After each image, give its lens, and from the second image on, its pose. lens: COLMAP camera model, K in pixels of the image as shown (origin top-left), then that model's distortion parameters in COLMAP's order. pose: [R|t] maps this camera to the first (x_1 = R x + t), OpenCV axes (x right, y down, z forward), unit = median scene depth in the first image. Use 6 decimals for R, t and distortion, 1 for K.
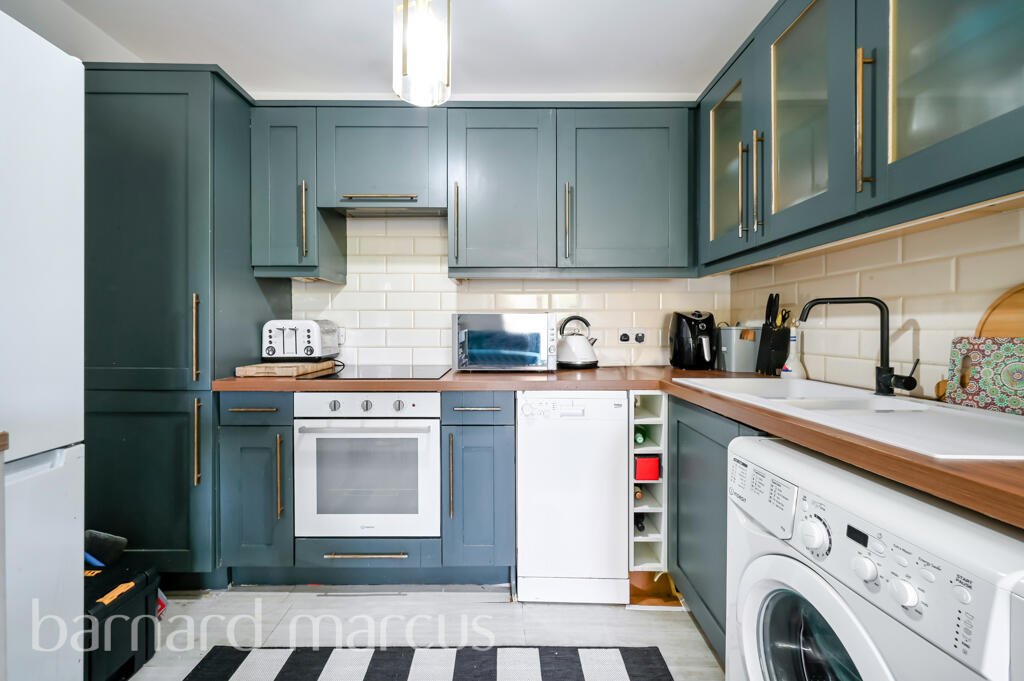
lens RADIAL K [[420.3, 0, 507.7], [0, 420.3, 331.8], [0, 0, 1]] dist [-0.000015, -0.000032]
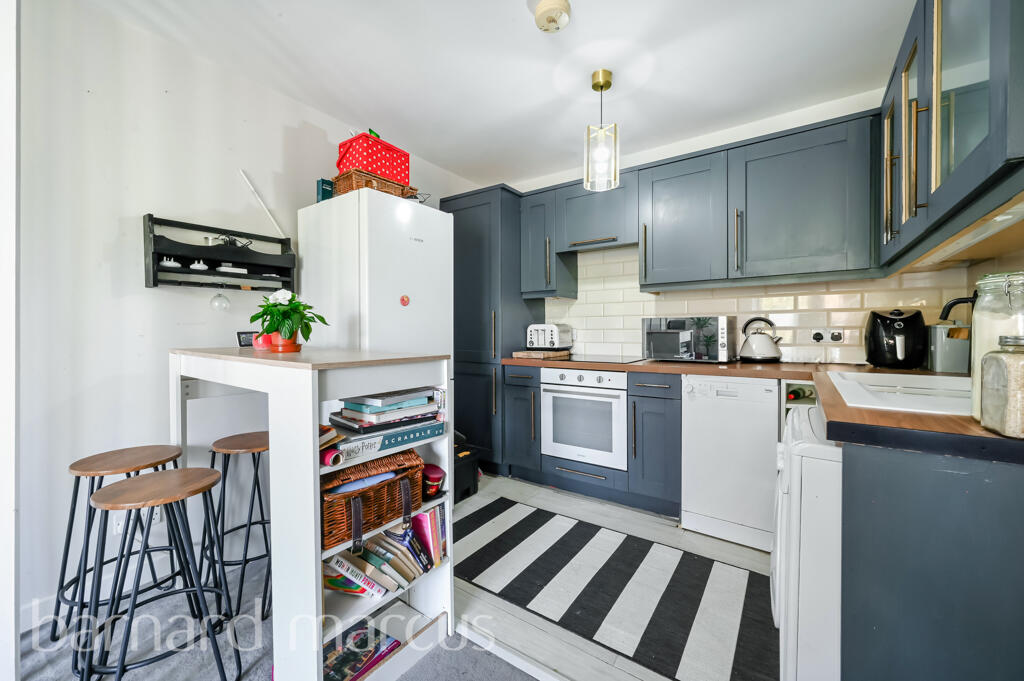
lens RADIAL K [[404.8, 0, 512.0], [0, 404.8, 340.5], [0, 0, 1]] dist [-0.000180, -0.000006]
pose [[0.820381, 0.008962, -0.571747, 0.283711], [0.001400, 0.999843, 0.017681, 0.006118], [0.571815, -0.015306, 0.820240, -0.344923]]
